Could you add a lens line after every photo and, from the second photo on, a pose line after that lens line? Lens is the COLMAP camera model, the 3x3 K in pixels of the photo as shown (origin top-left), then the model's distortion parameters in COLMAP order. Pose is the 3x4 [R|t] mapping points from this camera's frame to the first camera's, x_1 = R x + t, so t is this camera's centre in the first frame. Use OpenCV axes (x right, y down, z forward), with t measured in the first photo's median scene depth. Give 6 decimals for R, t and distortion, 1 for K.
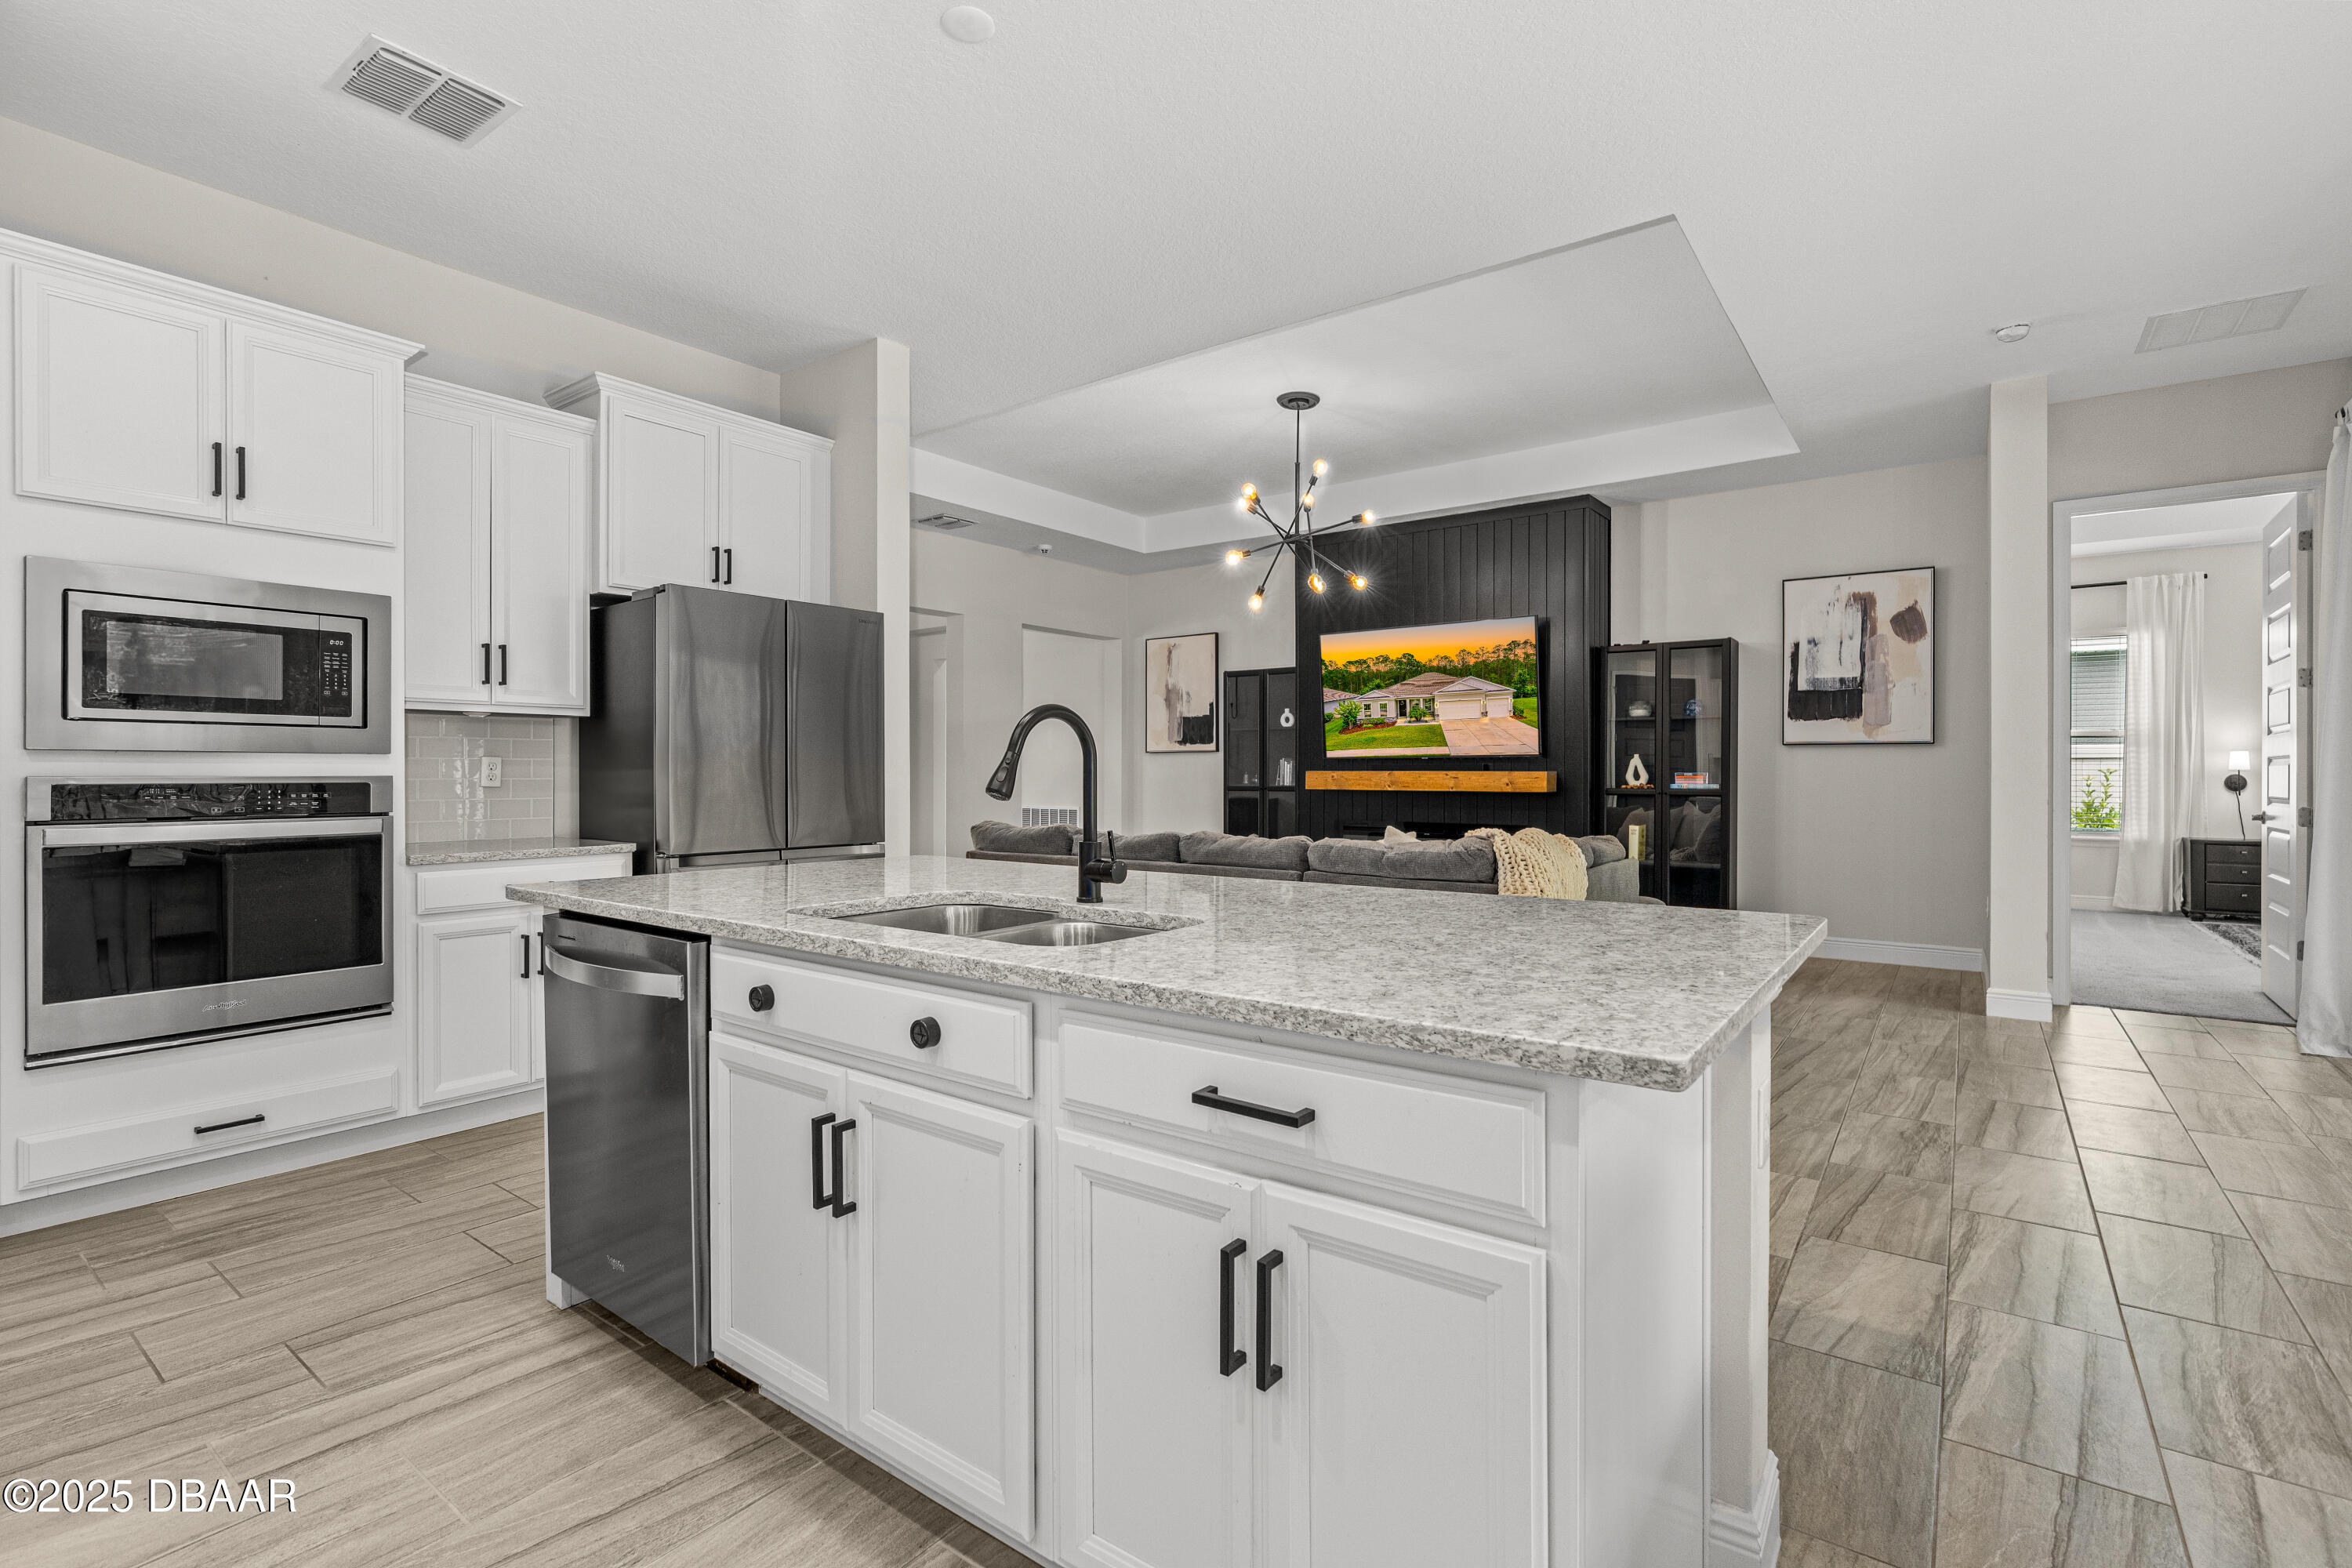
lens RADIAL K [[1076.5, 0, 1193.1], [0, 1076.5, 773.8], [0, 0, 1]] dist [-0.001166, 0.001178]
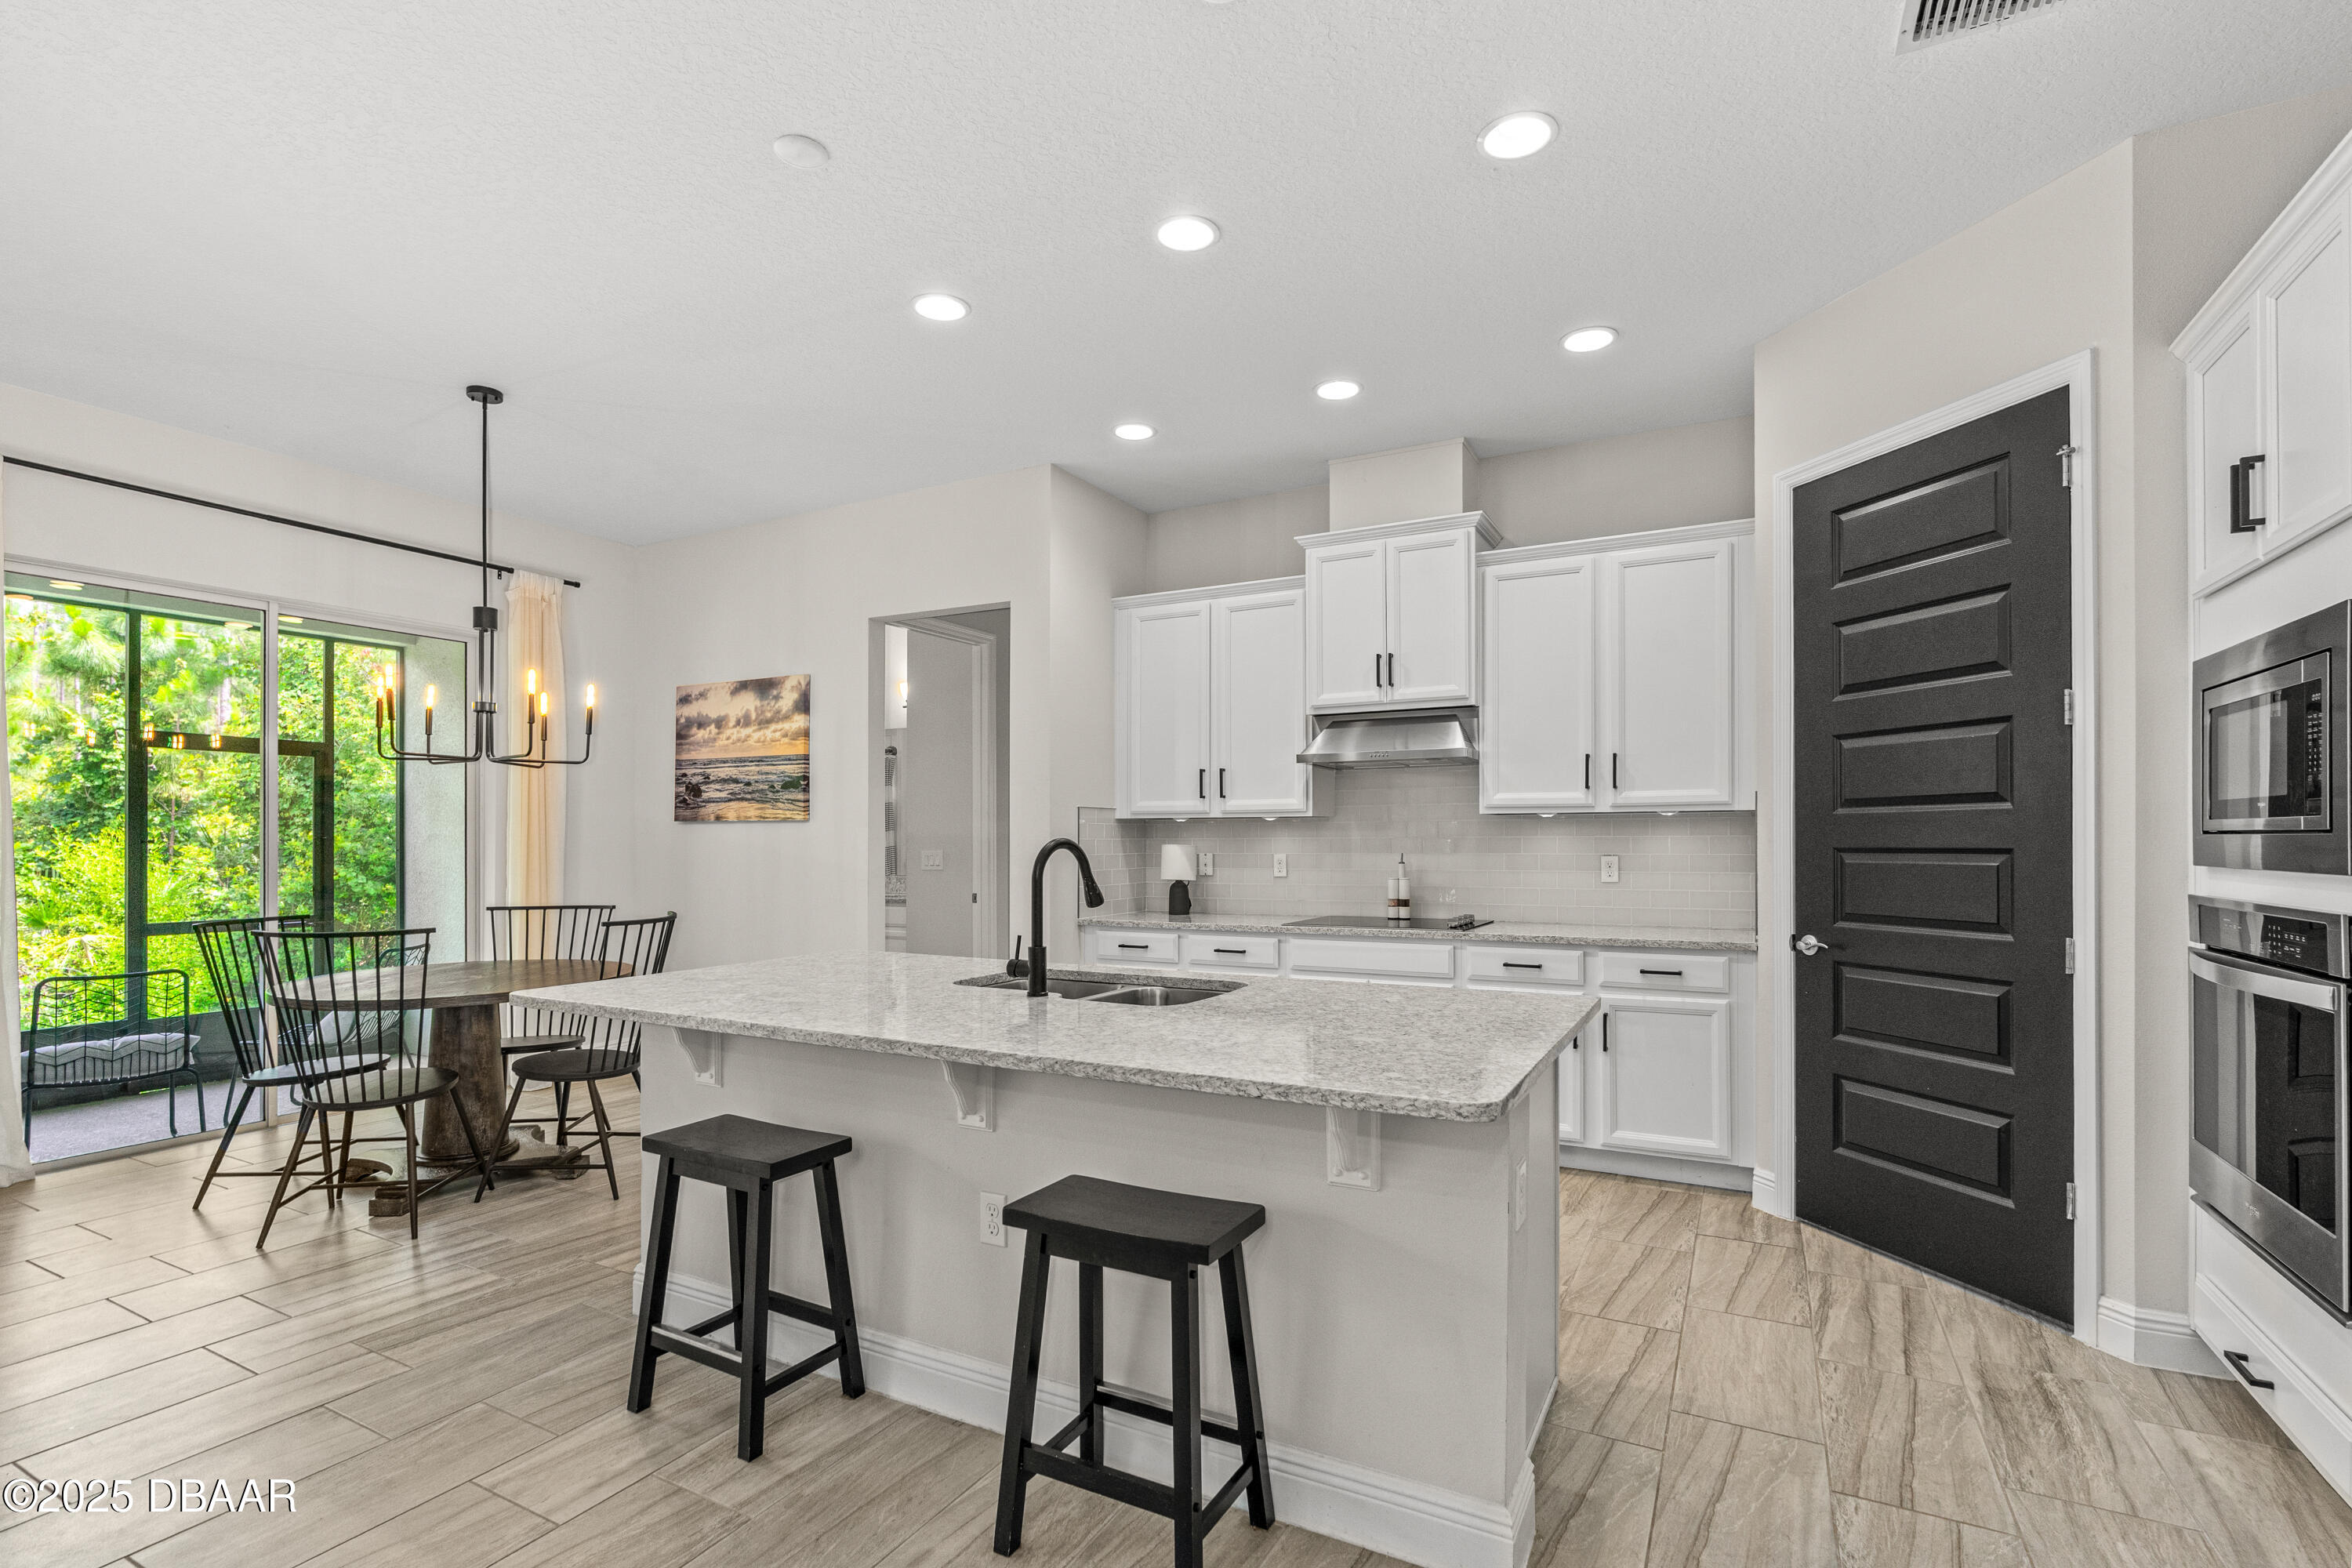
lens RADIAL K [[1076.5, 0, 1181.7], [0, 1076.5, 832.8], [0, 0, 1]] dist [-0.001166, 0.001178]
pose [[-0.990957, -0.000629, -0.134180, -0.045225], [0.000288, 0.999977, -0.006816, -0.031026], [0.134181, -0.006793, -0.990934, 1.207293]]
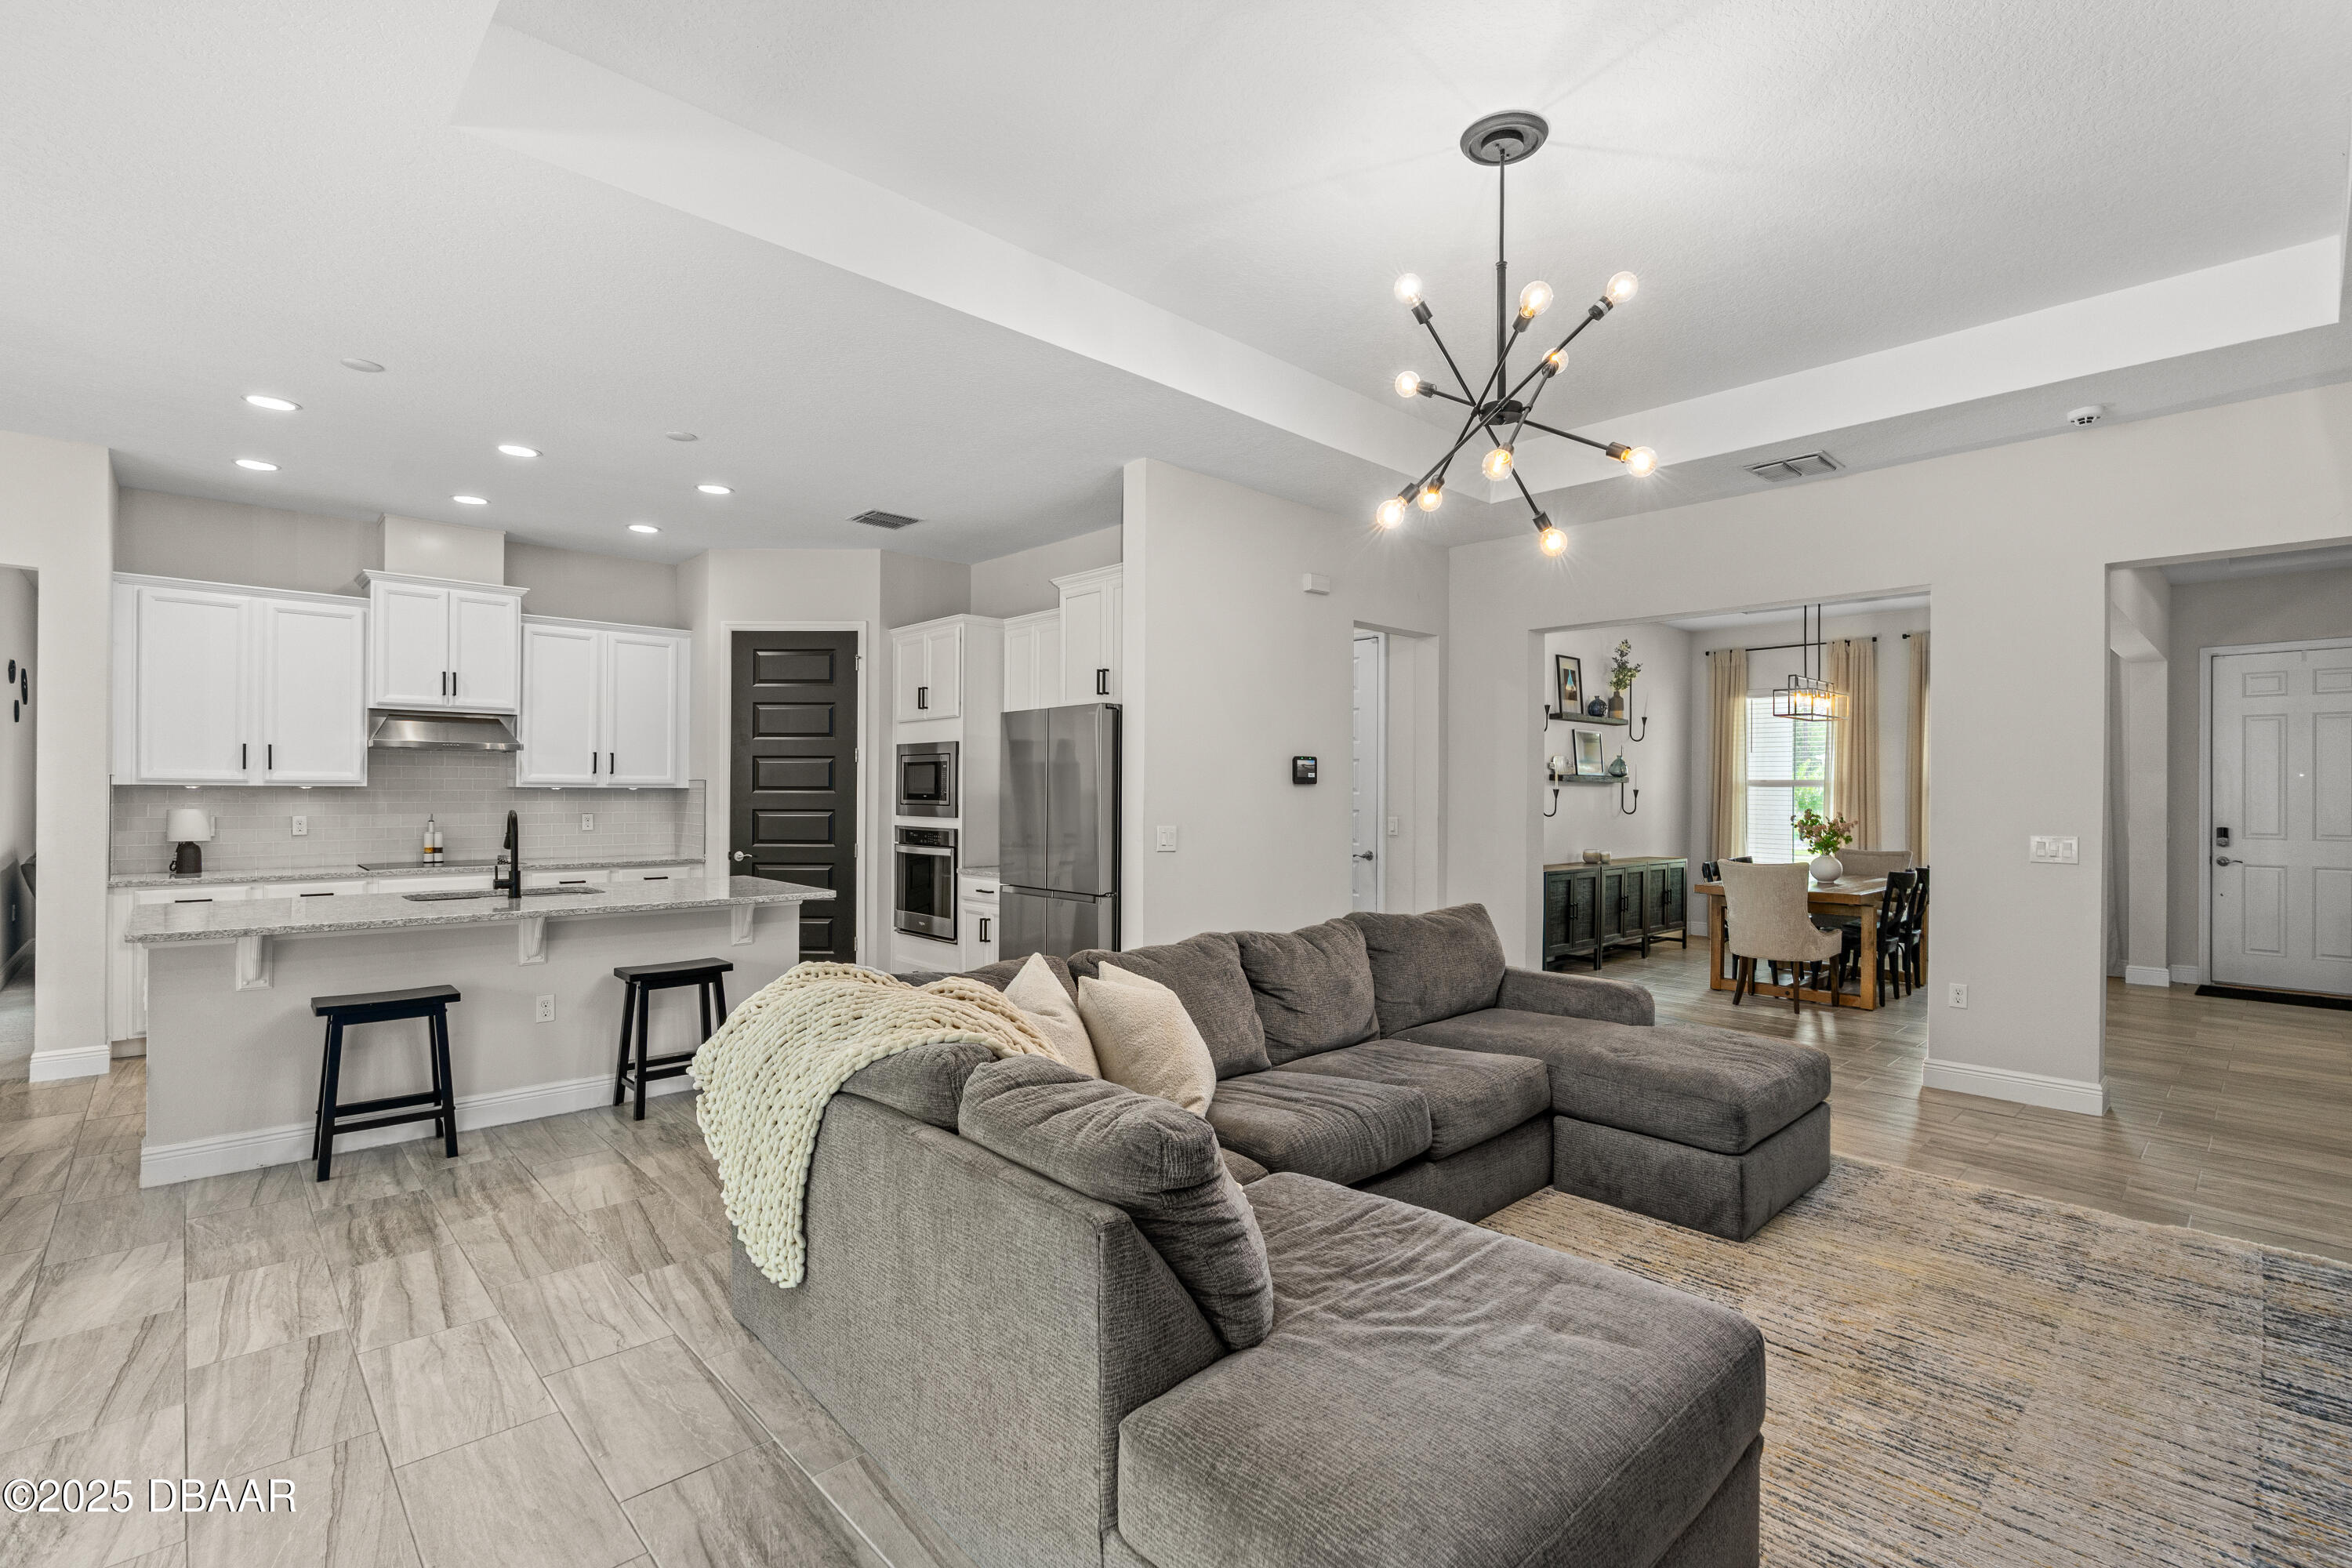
lens RADIAL K [[1076.5, 0, 1177.6], [0, 1076.5, 788.7], [0, 0, 1]] dist [-0.001166, 0.001178]
pose [[-0.195337, -0.005975, -0.980718, 0.971565], [-0.005317, 0.999973, -0.005034, -0.053485], [0.980722, 0.004231, -0.195363, 1.483852]]
